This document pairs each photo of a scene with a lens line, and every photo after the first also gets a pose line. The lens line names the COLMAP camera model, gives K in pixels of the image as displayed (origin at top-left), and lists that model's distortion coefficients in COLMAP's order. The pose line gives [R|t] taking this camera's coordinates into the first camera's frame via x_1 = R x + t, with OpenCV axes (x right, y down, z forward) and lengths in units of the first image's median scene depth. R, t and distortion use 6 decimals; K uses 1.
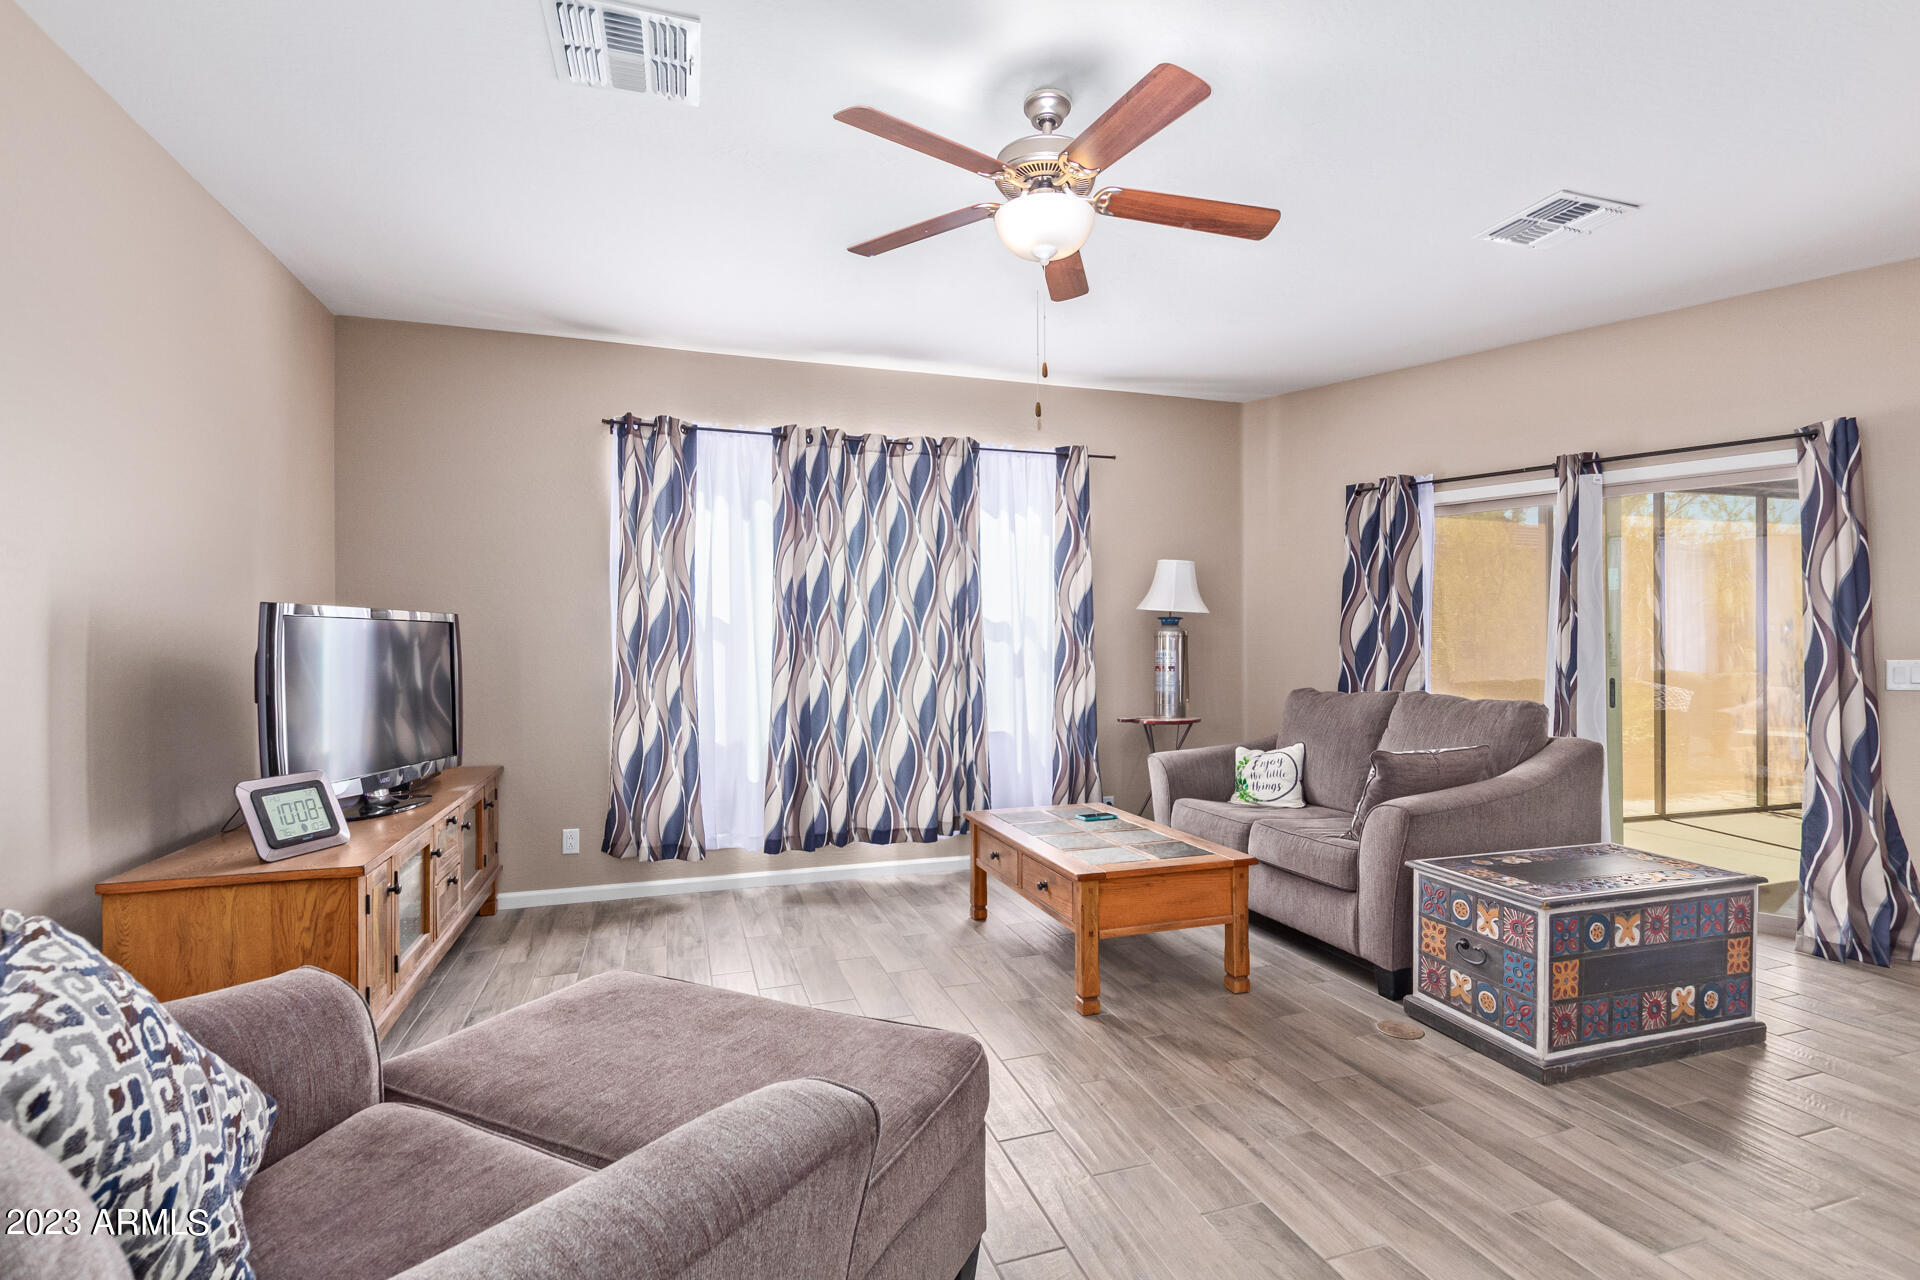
lens RADIAL K [[890.0, 0, 960.0], [0, 890.0, 640.0], [0, 0, 1]] dist [0.001238, -0.000032]
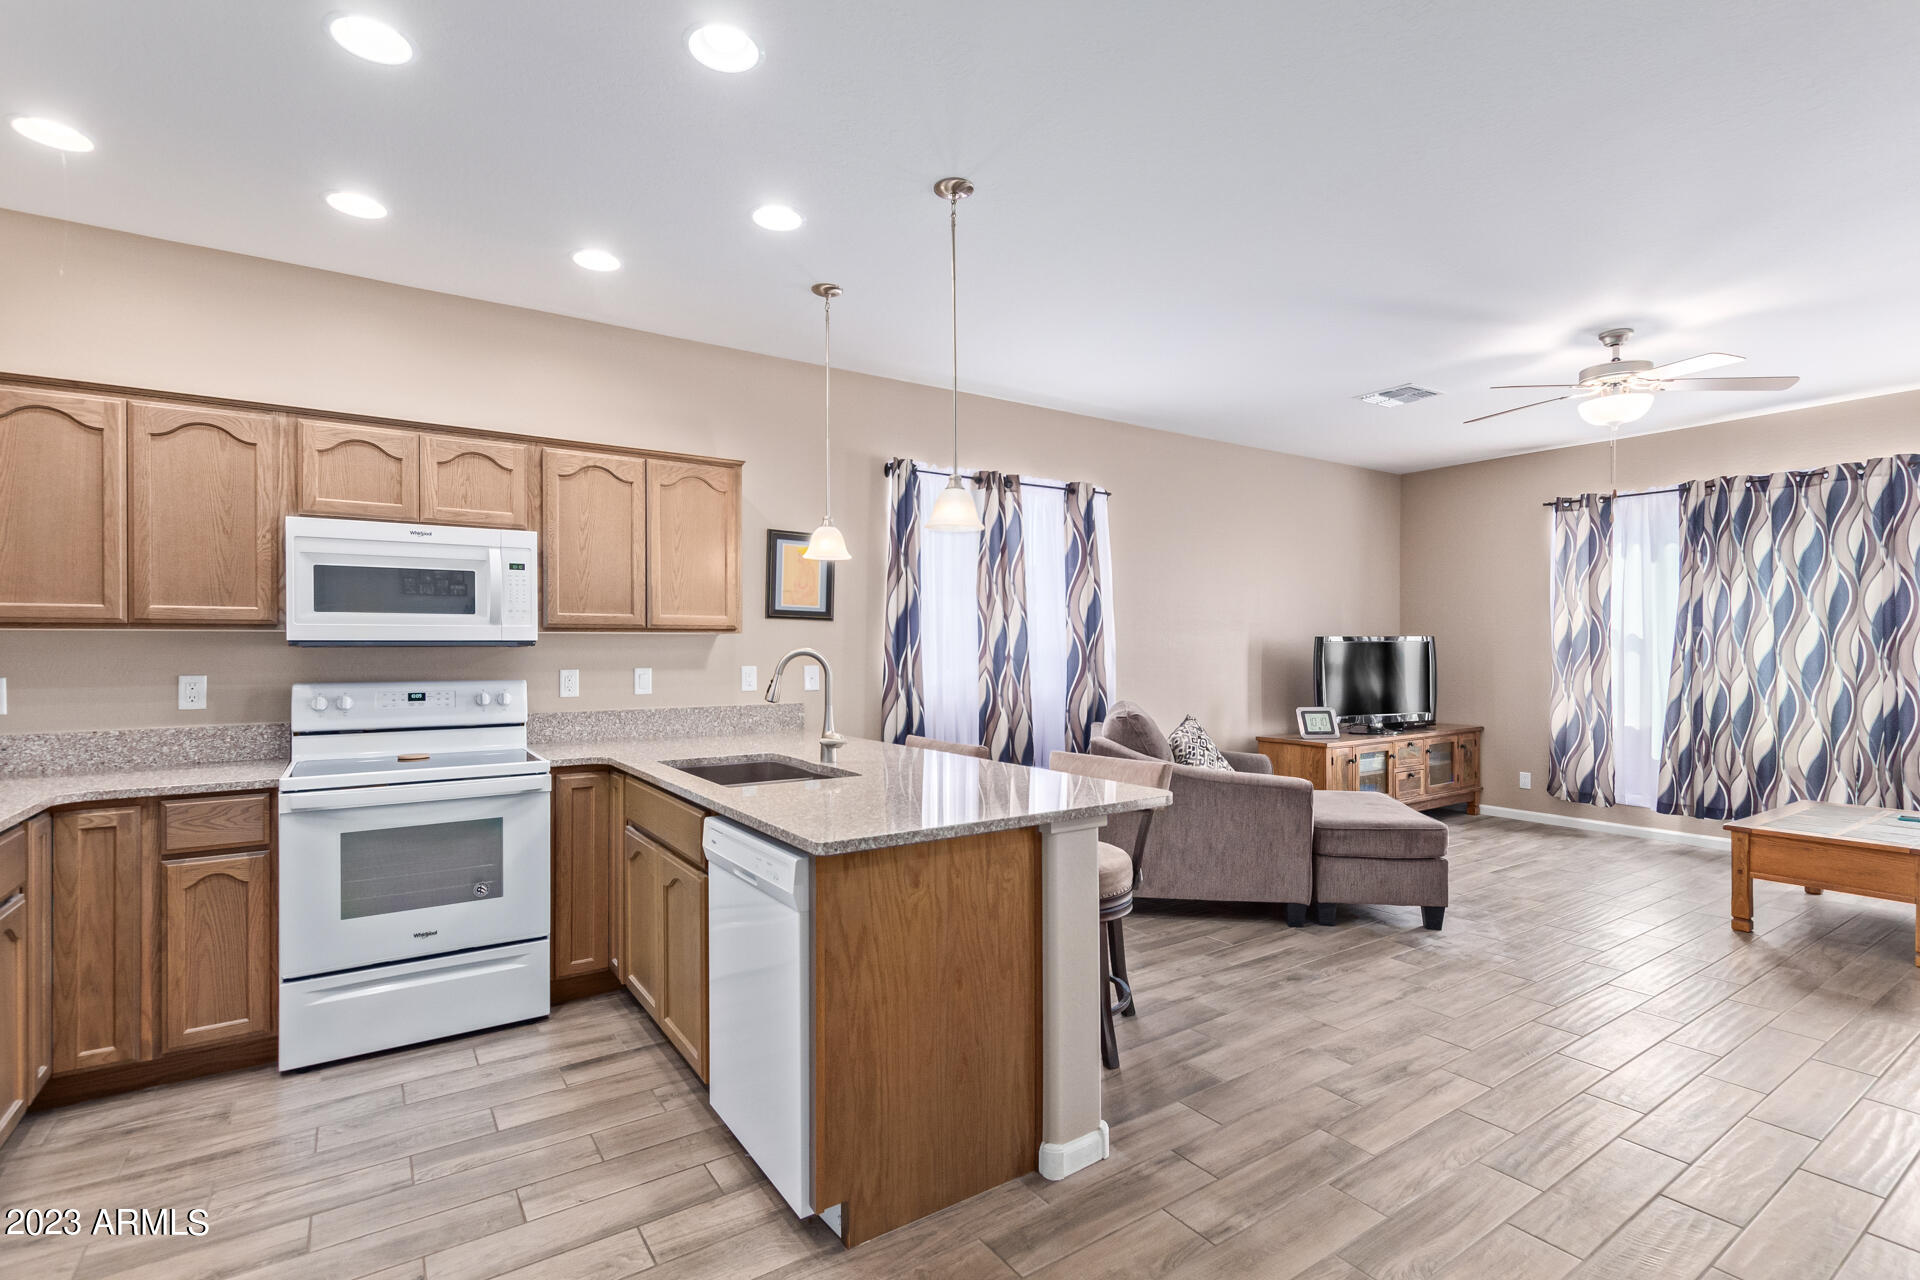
lens RADIAL K [[890.7, 0, 984.4], [0, 890.7, 644.6], [0, 0, 1]] dist [-0.000142, 0.000022]
pose [[0.292406, -0.000130, -0.956294, 0.746940], [0.007714, 0.999968, 0.002223, -0.020284], [0.956263, -0.008027, 0.292398, -0.339855]]
